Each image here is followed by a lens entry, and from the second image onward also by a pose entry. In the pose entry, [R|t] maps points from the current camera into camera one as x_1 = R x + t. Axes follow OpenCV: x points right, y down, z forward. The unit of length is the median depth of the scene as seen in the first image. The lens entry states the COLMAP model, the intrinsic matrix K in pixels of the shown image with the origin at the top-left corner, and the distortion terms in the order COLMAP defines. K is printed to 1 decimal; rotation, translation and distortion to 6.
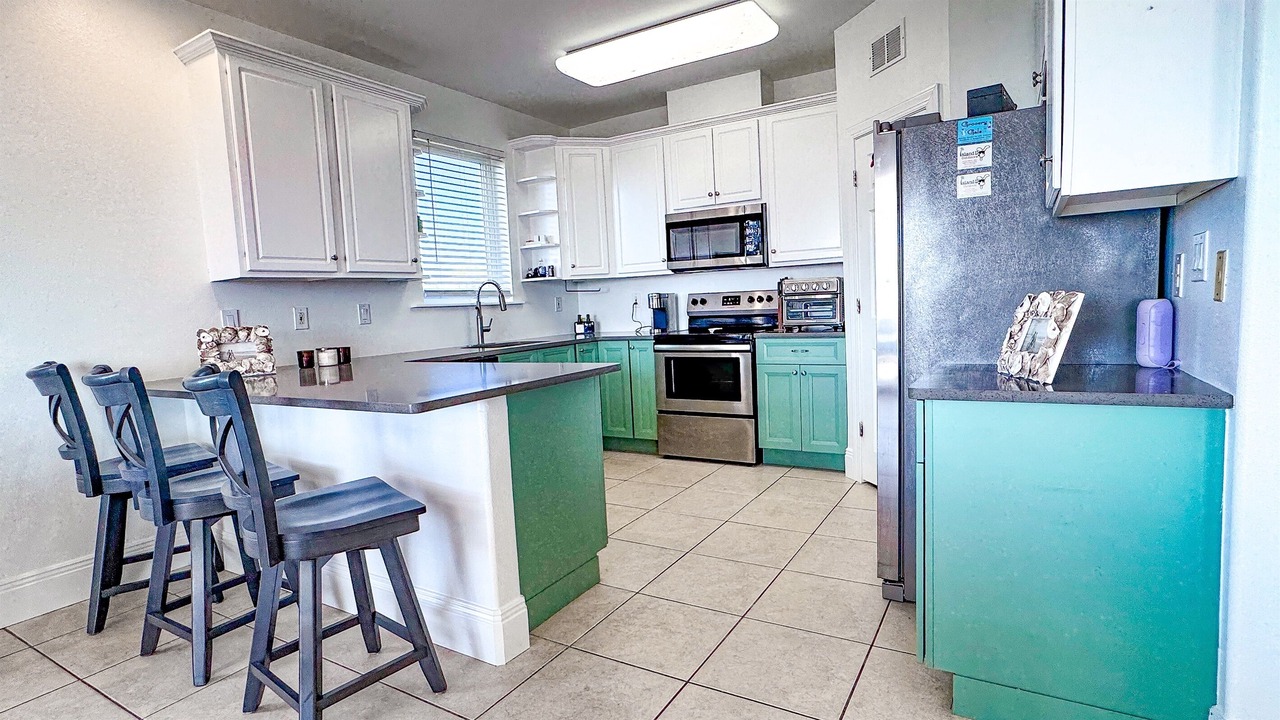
lens RADIAL K [[642.3, 0, 643.7], [0, 642.3, 359.1], [0, 0, 1]] dist [-0.029408, -0.000031]
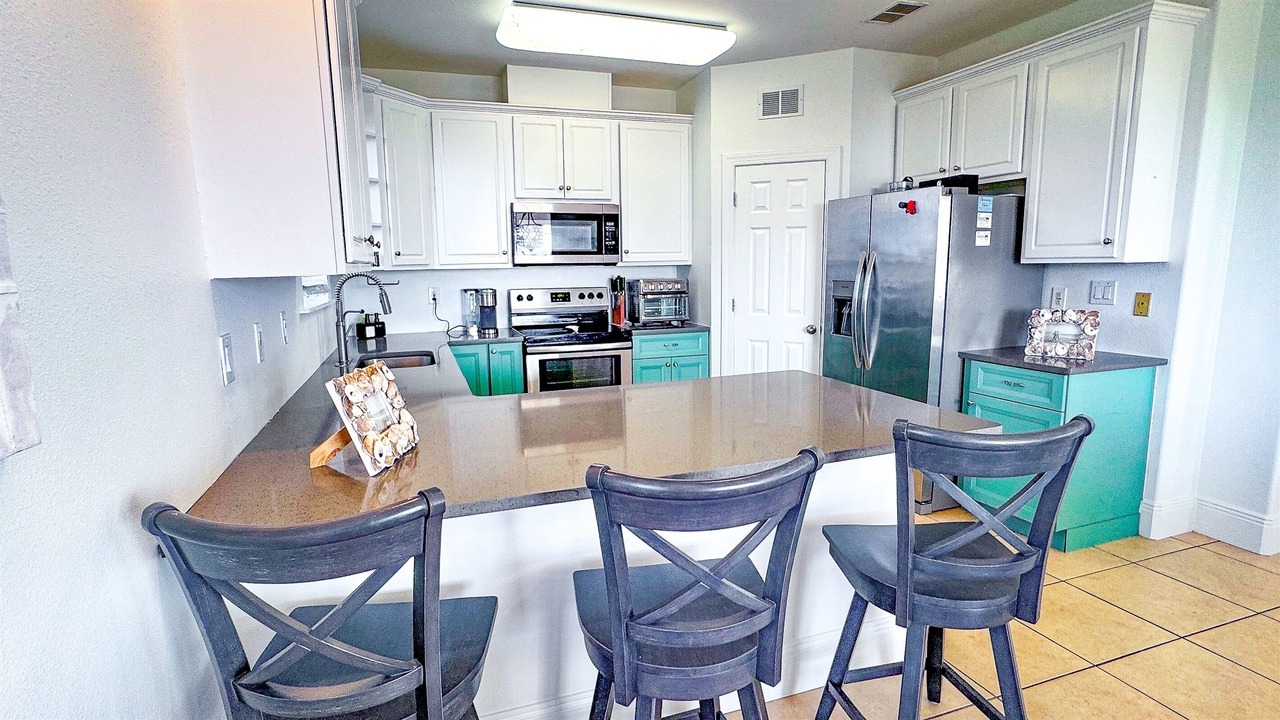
lens RADIAL K [[642.3, 0, 643.0], [0, 642.3, 360.9], [0, 0, 1]] dist [-0.029408, -0.000031]
pose [[0.638000, -0.079502, 0.765921, -0.584241], [0.051922, 0.996834, 0.060220, -0.049543], [-0.768284, 0.001347, 0.640108, 0.291387]]
